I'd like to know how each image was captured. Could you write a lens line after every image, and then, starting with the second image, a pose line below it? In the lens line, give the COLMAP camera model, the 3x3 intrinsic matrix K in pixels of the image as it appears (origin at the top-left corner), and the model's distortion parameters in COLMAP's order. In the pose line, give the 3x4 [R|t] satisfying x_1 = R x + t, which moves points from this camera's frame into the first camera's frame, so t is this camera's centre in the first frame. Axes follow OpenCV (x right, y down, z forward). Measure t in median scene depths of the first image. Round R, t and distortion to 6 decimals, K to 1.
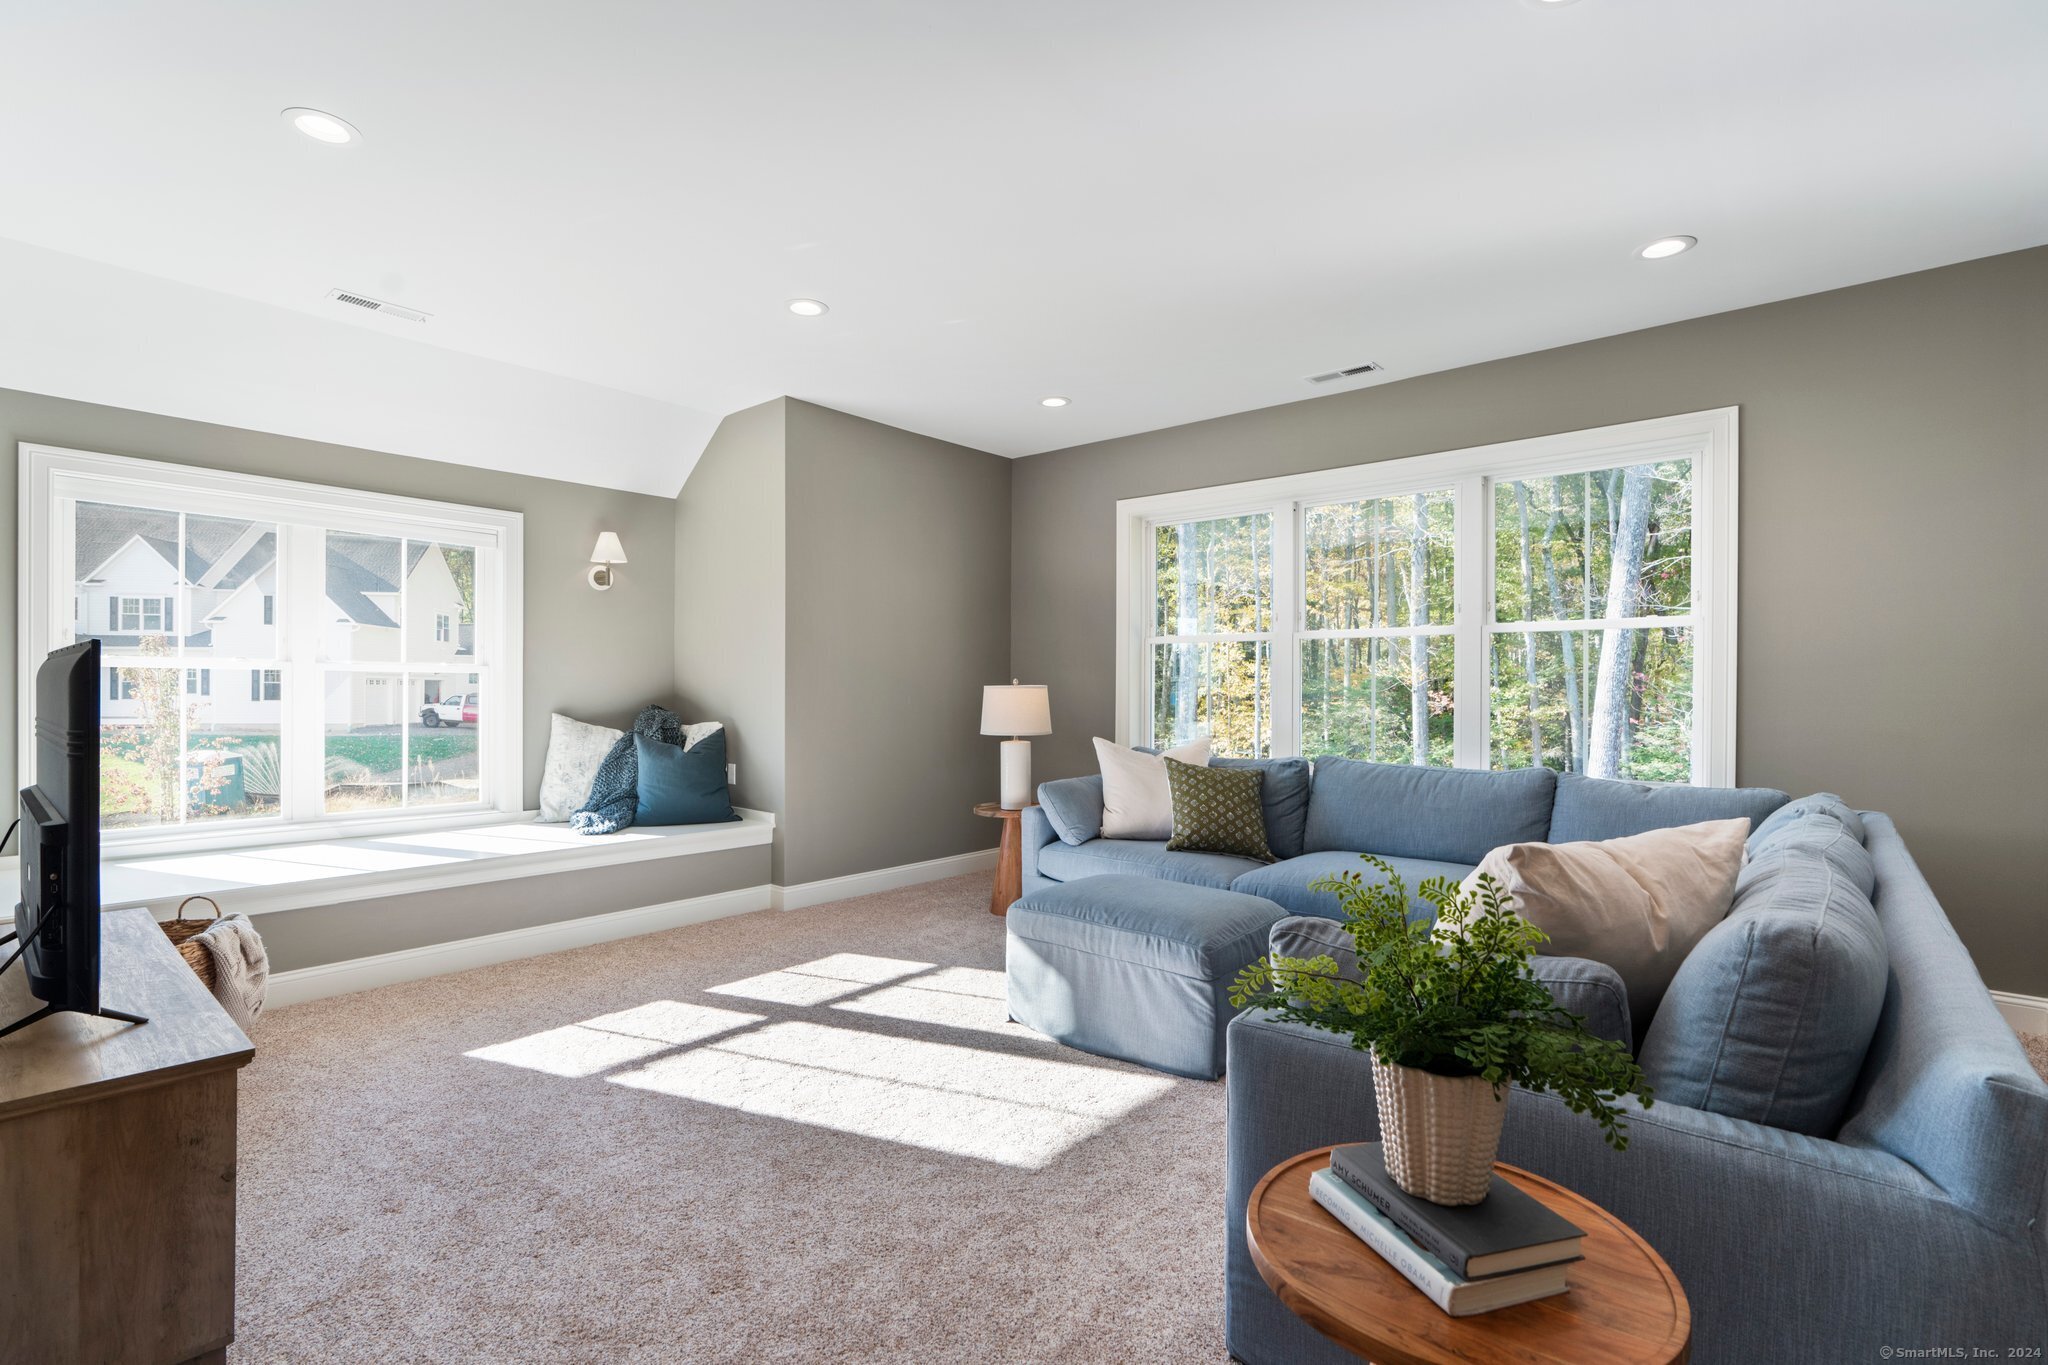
lens RADIAL K [[925.3, 0, 1024.0], [0, 925.3, 682.5], [0, 0, 1]] dist [-0.000410, 0.000023]
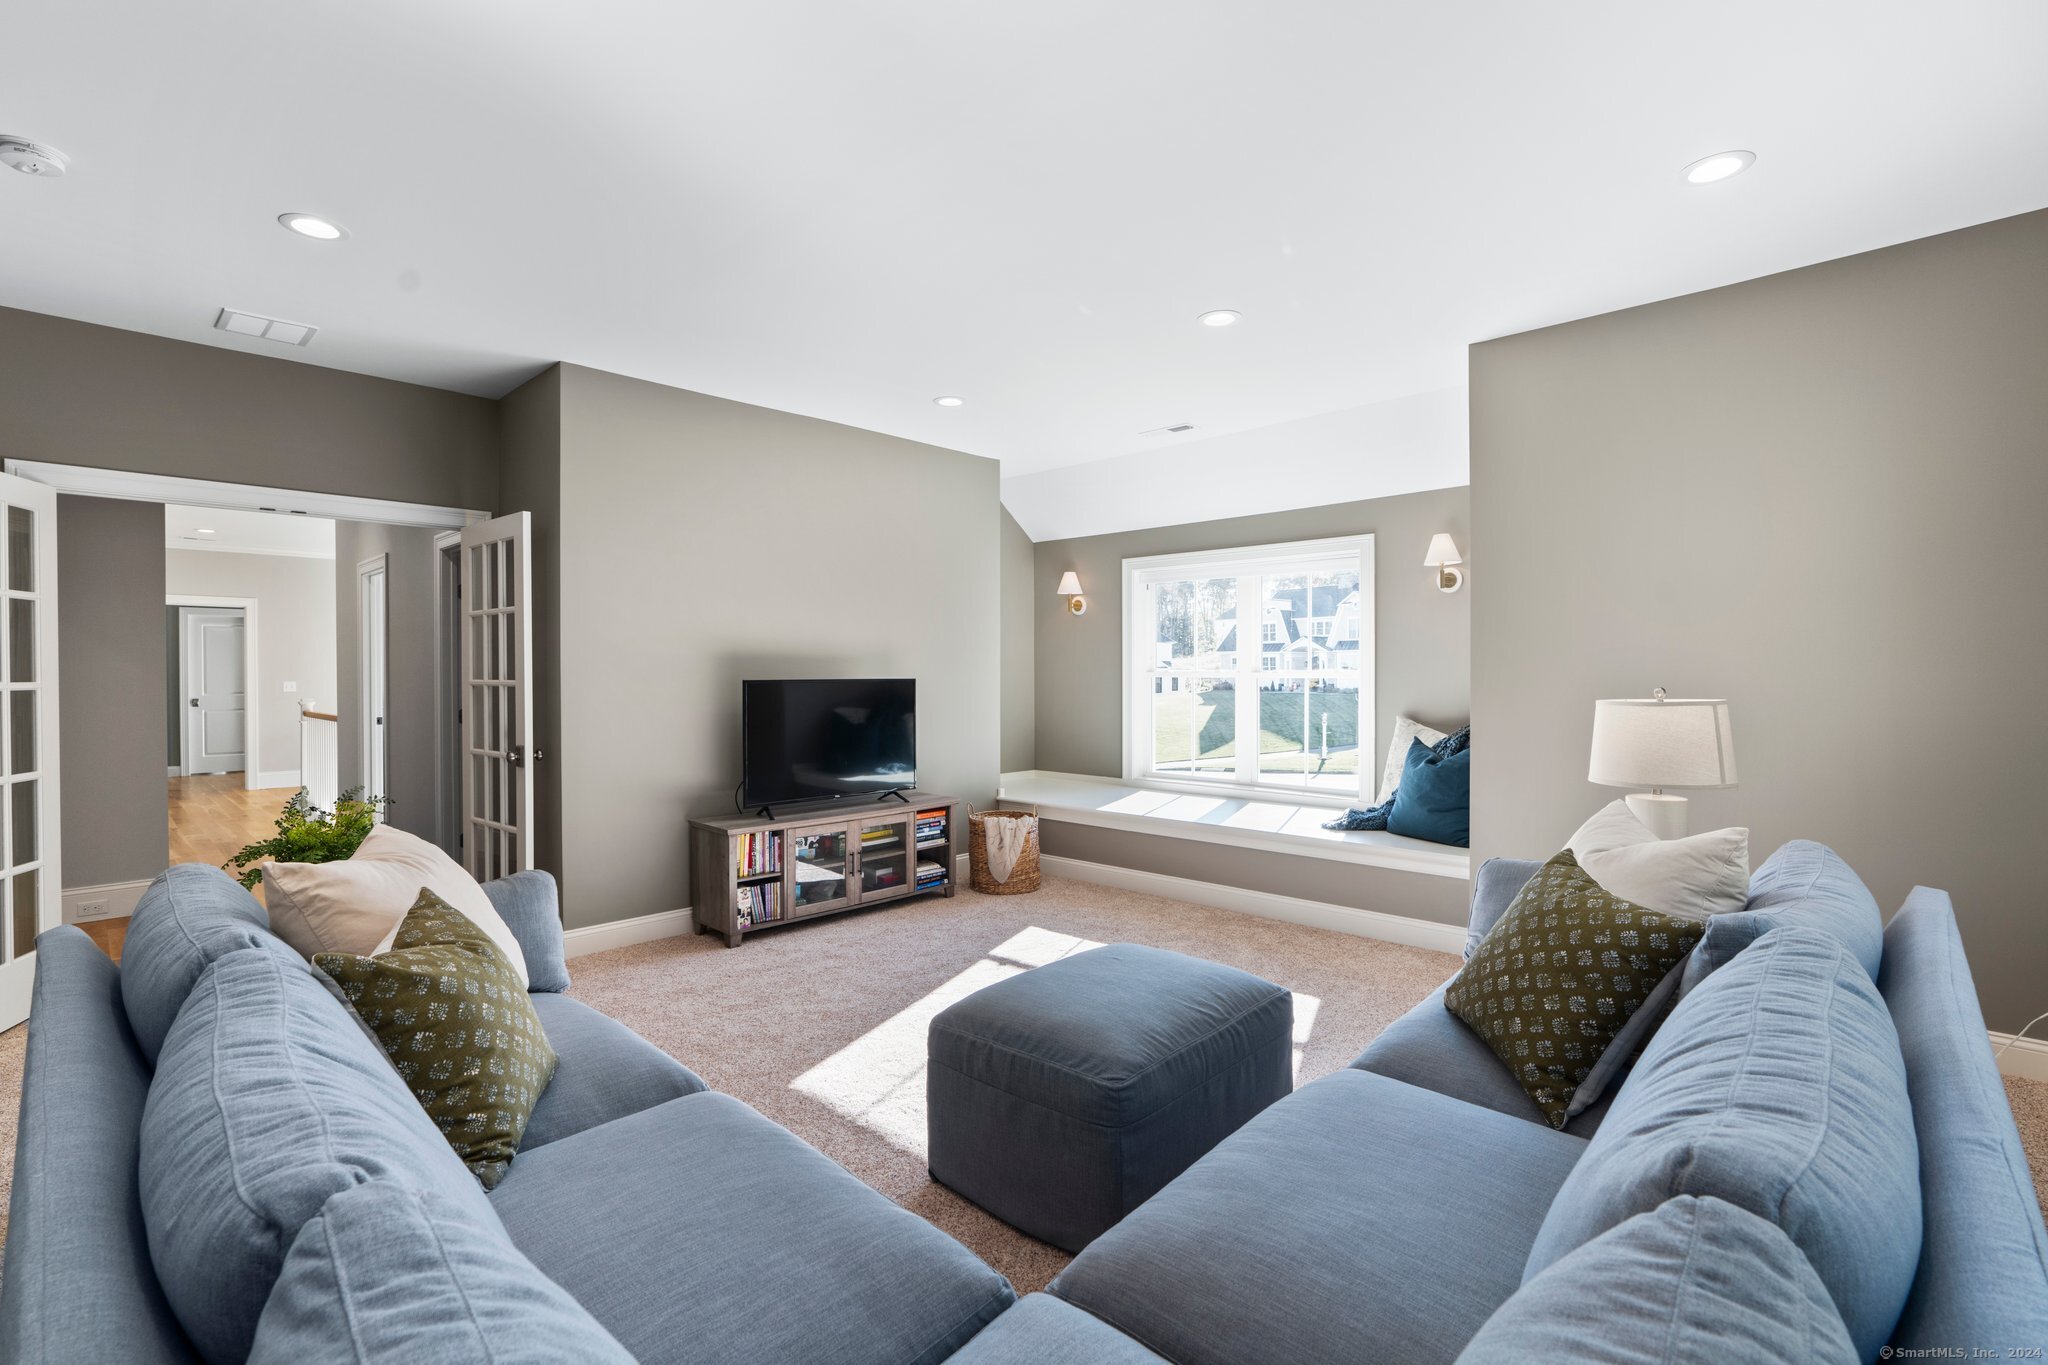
lens RADIAL K [[925.3, 0, 1024.0], [0, 925.3, 682.5], [0, 0, 1]] dist [-0.000410, 0.000023]
pose [[-0.041618, 0.011569, -0.999067, 0.930373], [0.001365, 0.999933, 0.011523, -0.029786], [0.999133, -0.000884, -0.041631, 1.018324]]
